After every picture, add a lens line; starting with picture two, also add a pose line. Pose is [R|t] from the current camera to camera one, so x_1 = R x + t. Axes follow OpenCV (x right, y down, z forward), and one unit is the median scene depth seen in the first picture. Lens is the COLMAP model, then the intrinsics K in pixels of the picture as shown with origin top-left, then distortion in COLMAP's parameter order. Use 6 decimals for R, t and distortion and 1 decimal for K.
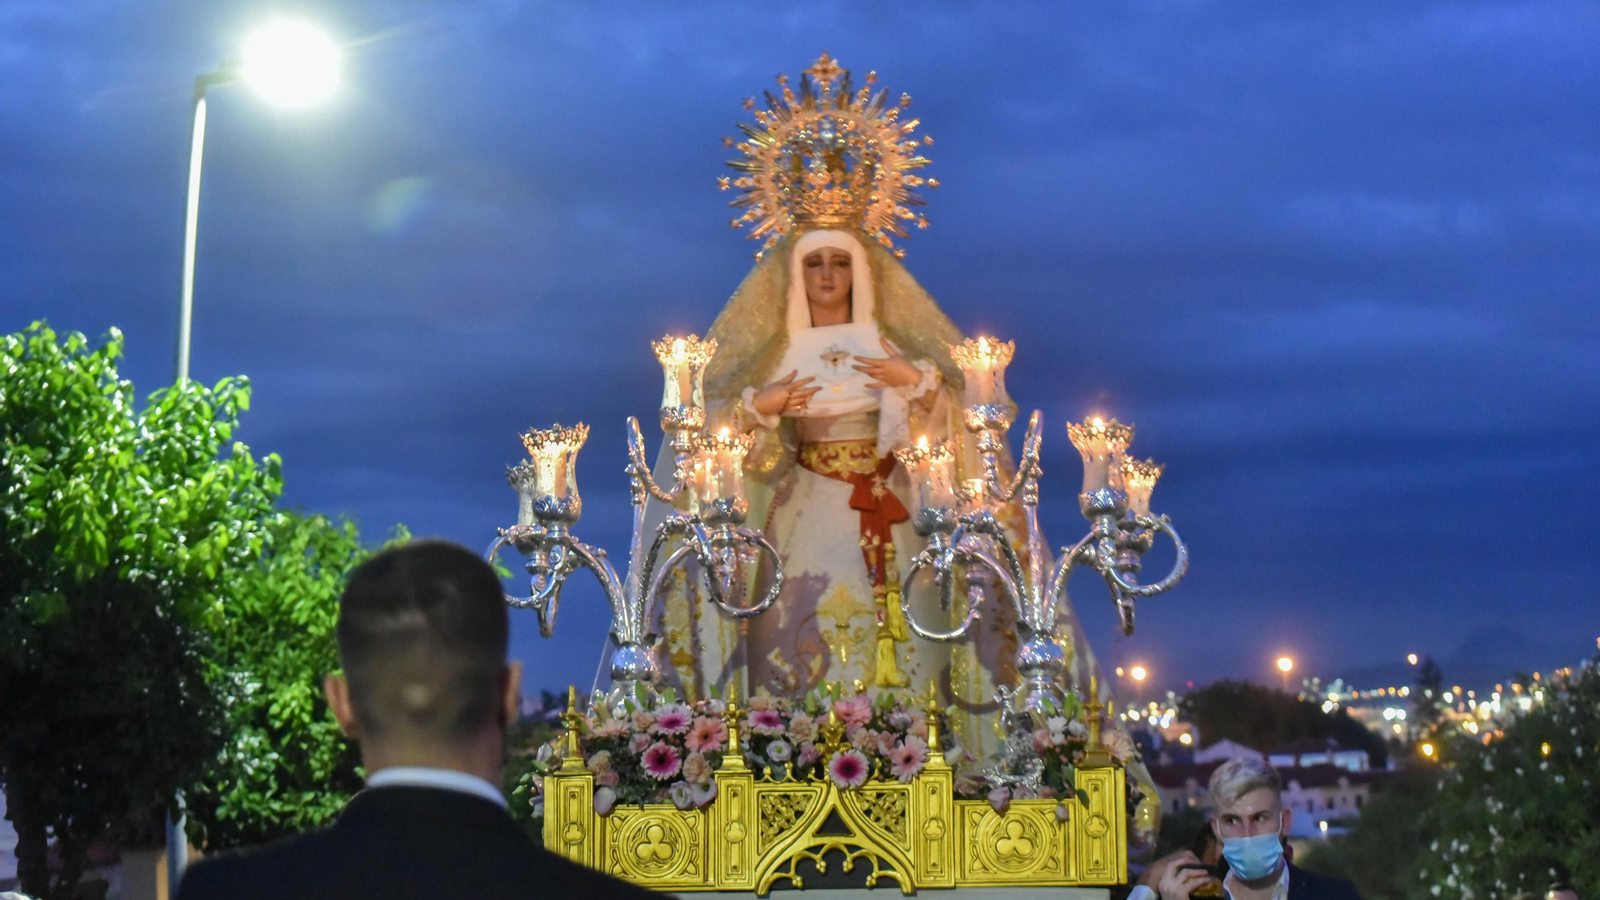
lens RADIAL K [[2944.8, 0, 728.4], [0, 2944.8, 500.7], [0, 0, 1]] dist [-0.060732, 0.007960]
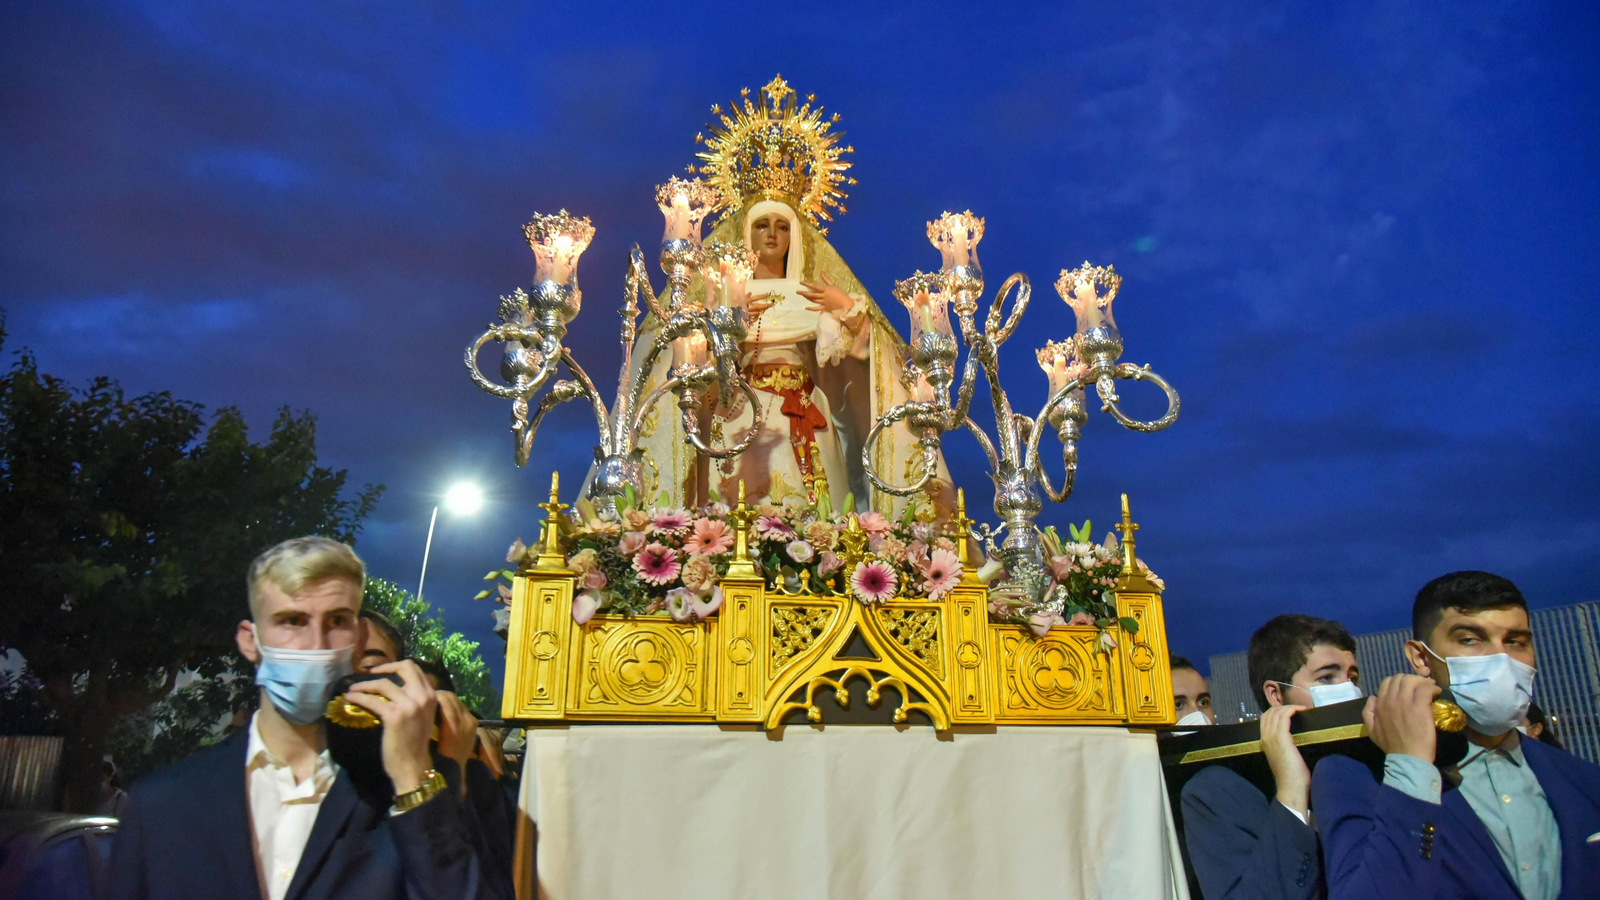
lens RADIAL K [[1036.9, 0, 795.8], [0, 1036.9, 407.1], [0, 0, 1]] dist [-0.003098, 0.001097]
pose [[0.977243, 0.083616, 0.194950, -0.044398], [-0.046024, 0.980718, -0.189932, 0.095841], [-0.207072, 0.176637, 0.962248, 0.671493]]
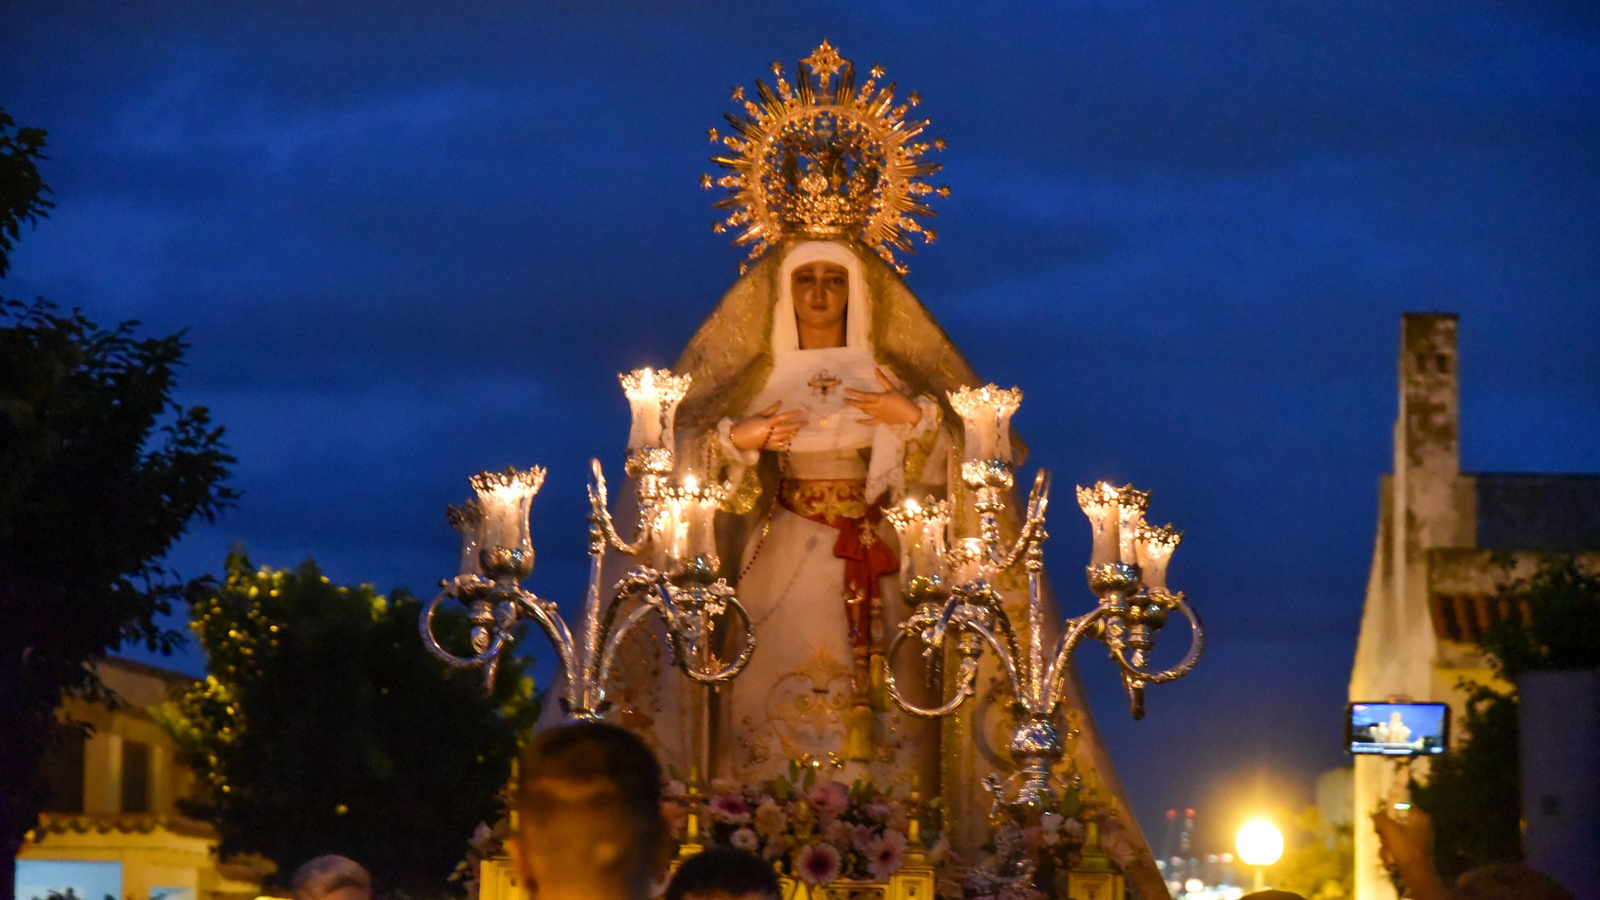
lens RADIAL K [[3645.3, 0, 800.0], [0, 3645.3, 450.0], [0, 0, 1]] dist [0.049094, 0.238097]
pose [[0.998920, 0.037713, 0.027125, -0.000239], [-0.037779, 0.999284, 0.001923, -0.036397], [-0.027033, -0.002946, 0.999630, -0.114231]]
